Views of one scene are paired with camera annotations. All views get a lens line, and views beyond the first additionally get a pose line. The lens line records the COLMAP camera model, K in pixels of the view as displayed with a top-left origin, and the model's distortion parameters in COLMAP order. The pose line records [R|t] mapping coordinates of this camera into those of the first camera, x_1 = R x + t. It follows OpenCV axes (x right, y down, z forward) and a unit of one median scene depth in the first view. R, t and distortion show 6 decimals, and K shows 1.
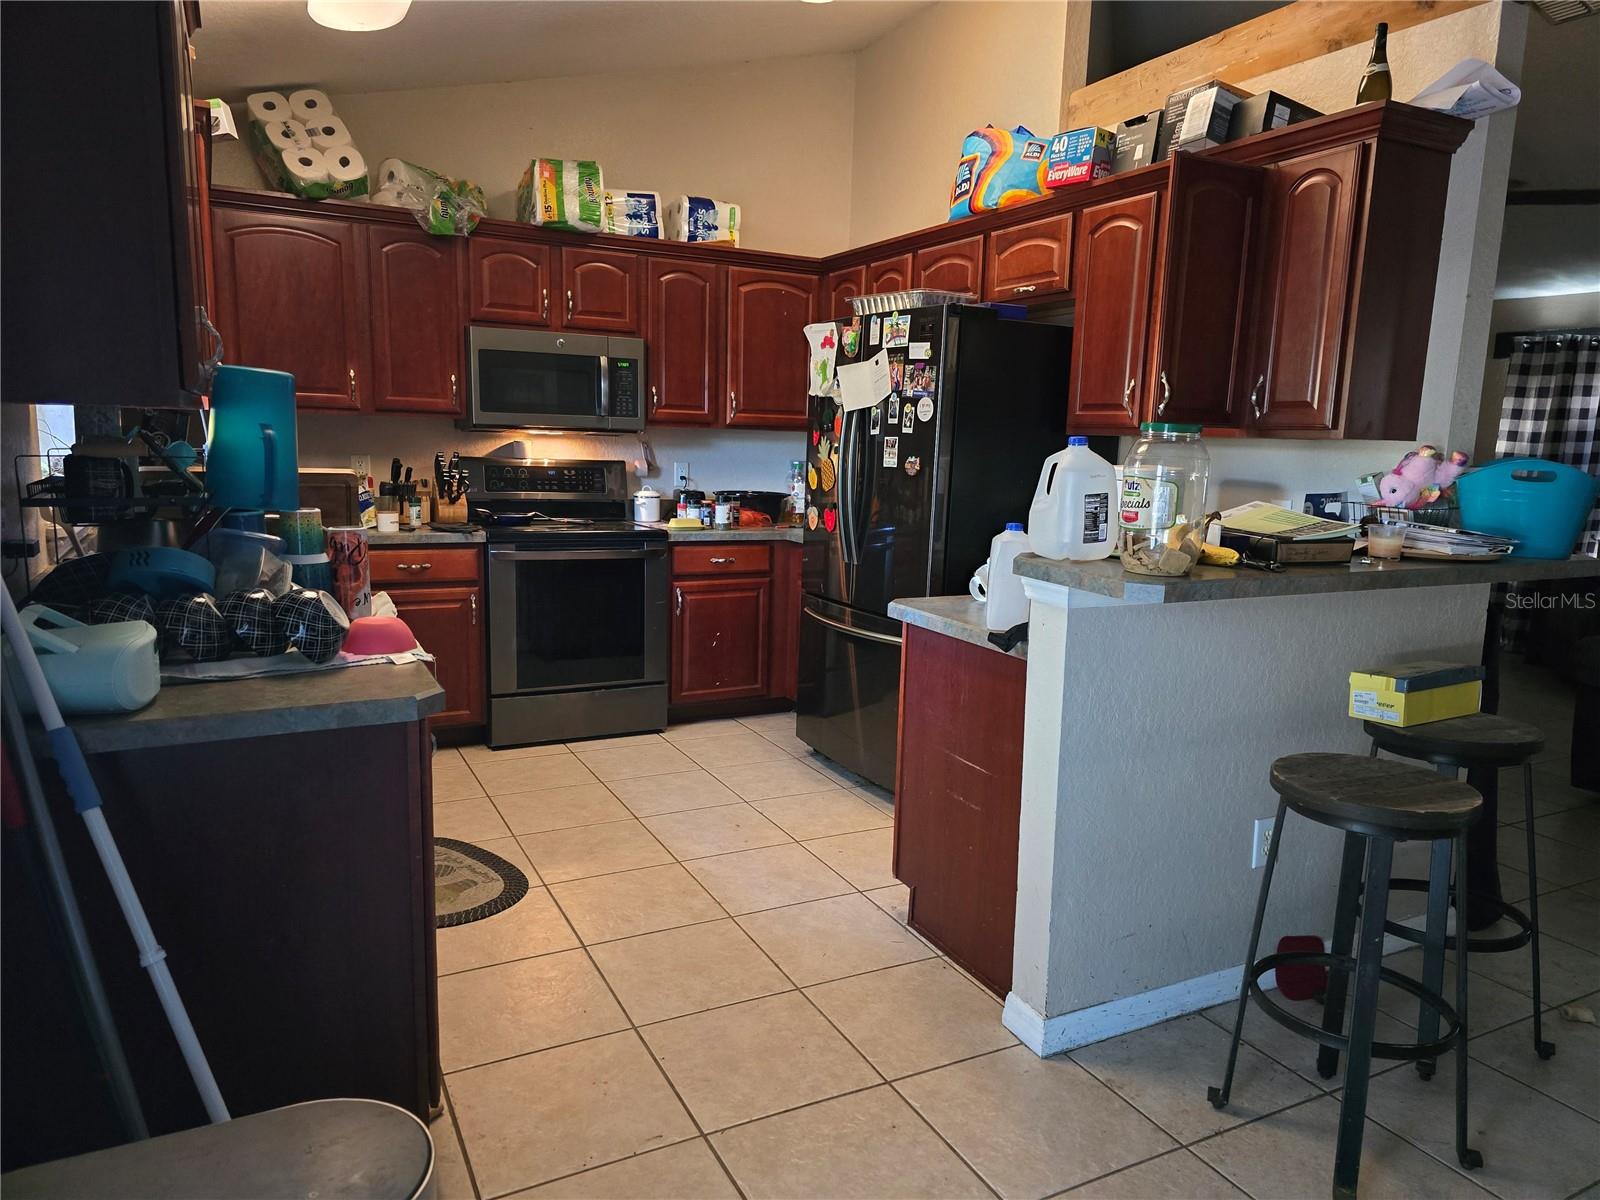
lens RADIAL K [[1070.5, 0, 804.1], [0, 1070.5, 604.1], [0, 0, 1]] dist [0.052754, -0.053338]
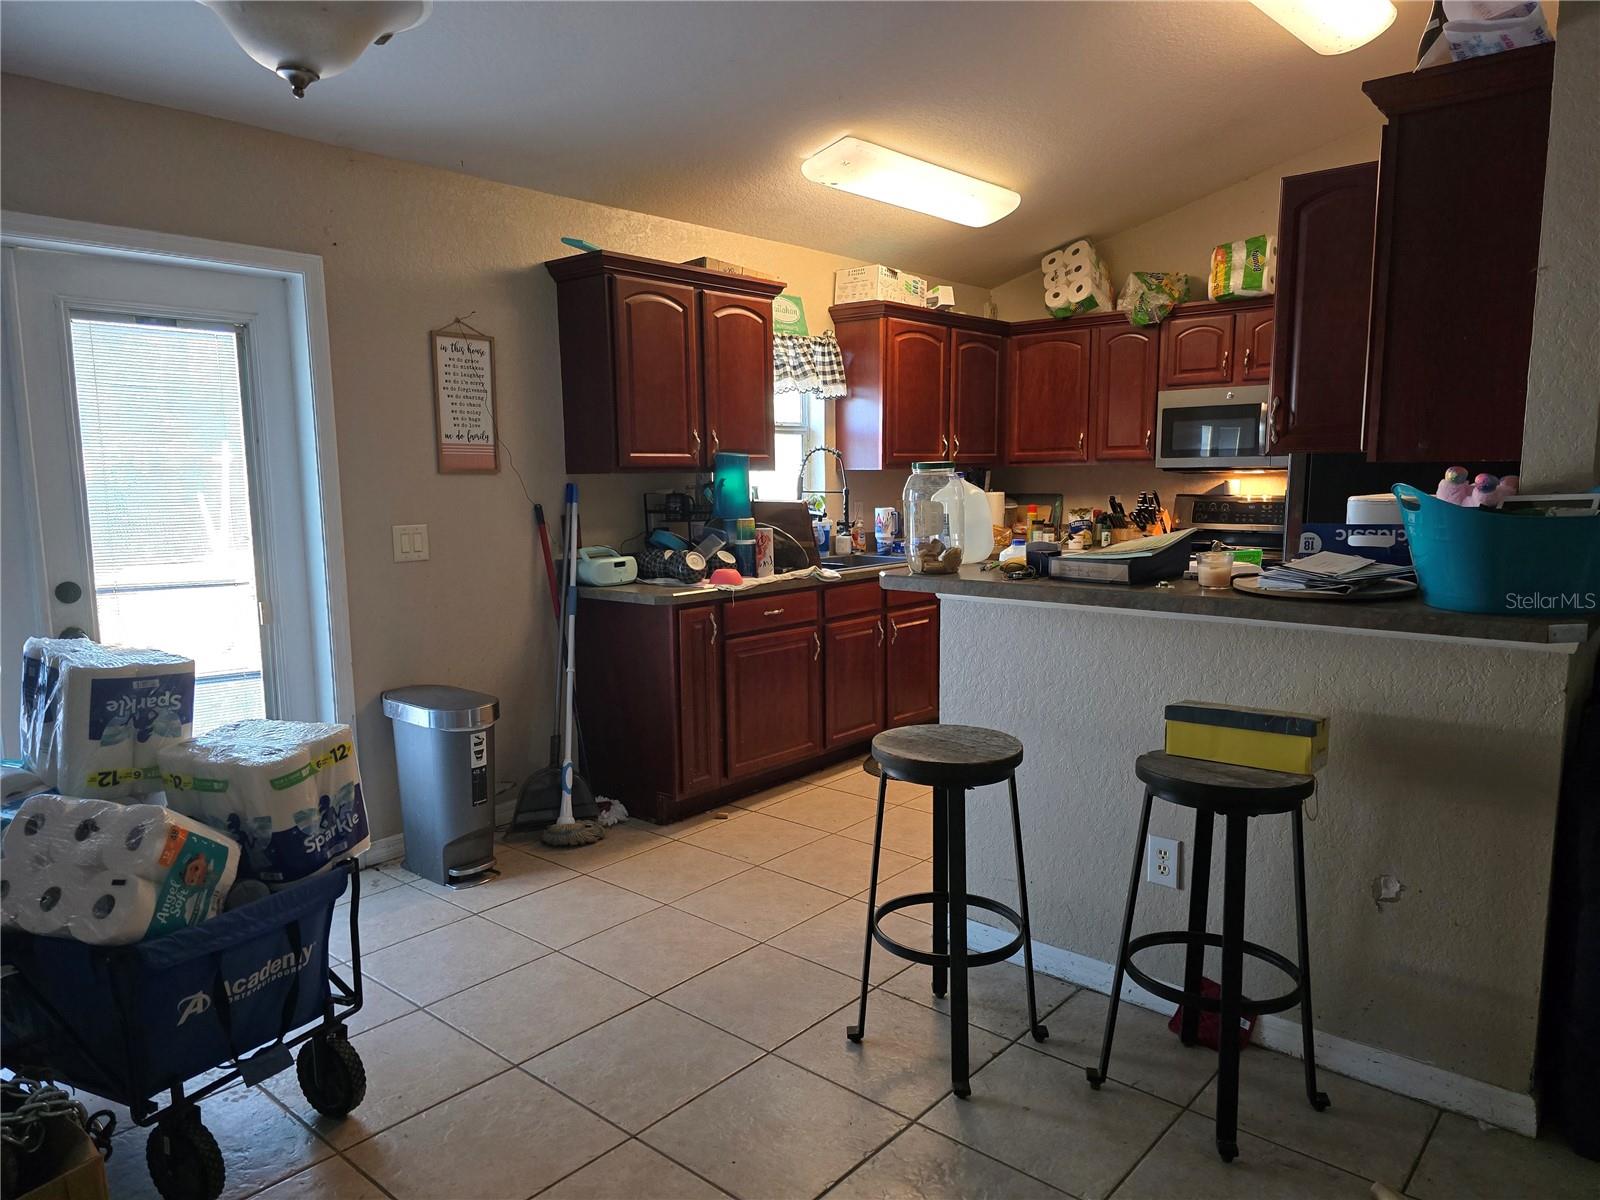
lens RADIAL K [[1070.5, 0, 804.1], [0, 1070.5, 604.1], [0, 0, 1]] dist [0.052754, -0.053338]
pose [[0.352556, 0.085938, -0.931836, 0.790578], [-0.125333, 0.991139, 0.043988, -0.014517], [0.927360, 0.101281, 0.360203, 0.194550]]
